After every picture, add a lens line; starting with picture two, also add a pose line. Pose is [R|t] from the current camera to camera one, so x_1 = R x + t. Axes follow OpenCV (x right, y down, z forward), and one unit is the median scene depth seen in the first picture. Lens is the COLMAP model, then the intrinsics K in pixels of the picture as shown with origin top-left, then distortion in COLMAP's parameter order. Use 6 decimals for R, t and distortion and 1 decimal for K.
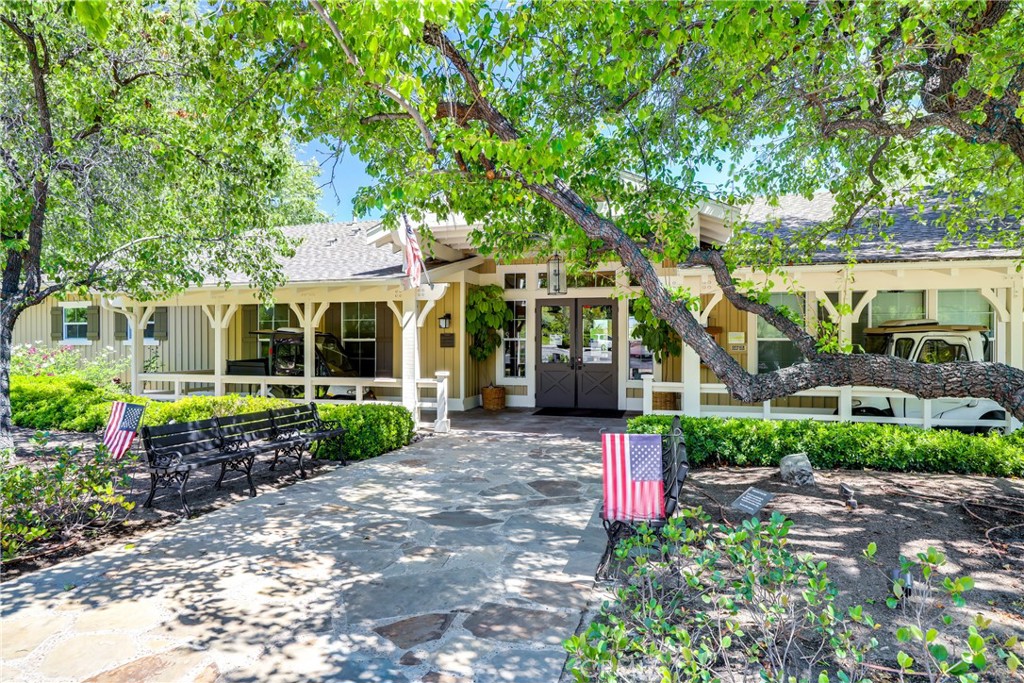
lens RADIAL K [[570.2, 0, 509.8], [0, 570.2, 343.6], [0, 0, 1]] dist [-0.001850, -0.000099]
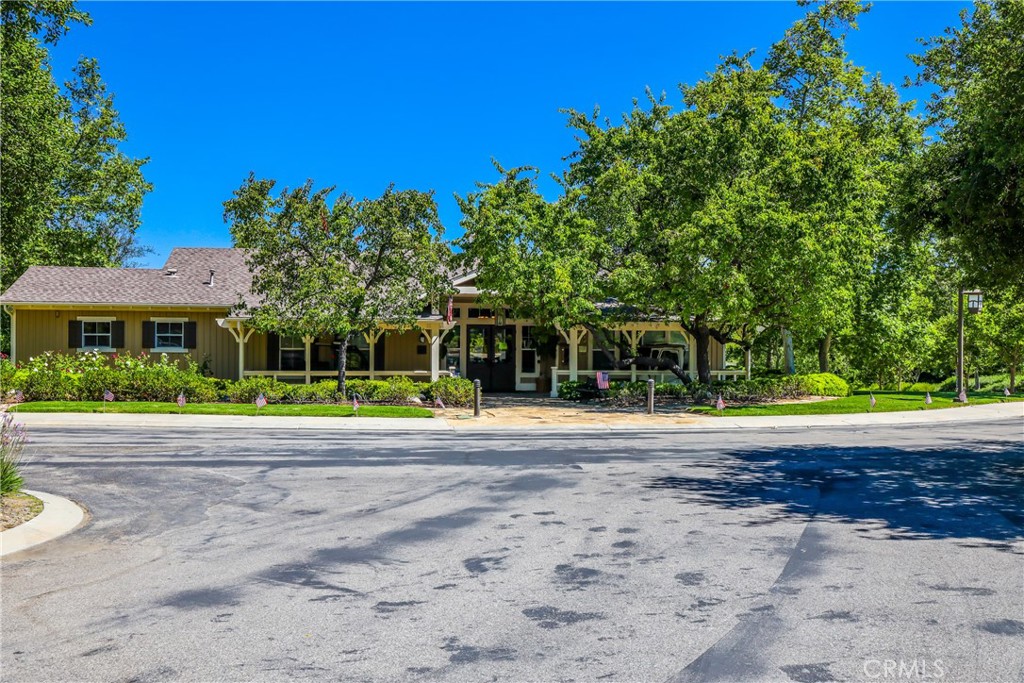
lens RADIAL K [[1032.7, 0, 512.4], [0, 1032.7, 341.4], [0, 0, 1]] dist [-0.002861, 0.000000]
pose [[0.902268, 0.003472, 0.431162, -1.361910], [-0.004203, 0.999991, 0.000744, -0.039300], [-0.431155, -0.002484, 0.902274, -2.105657]]
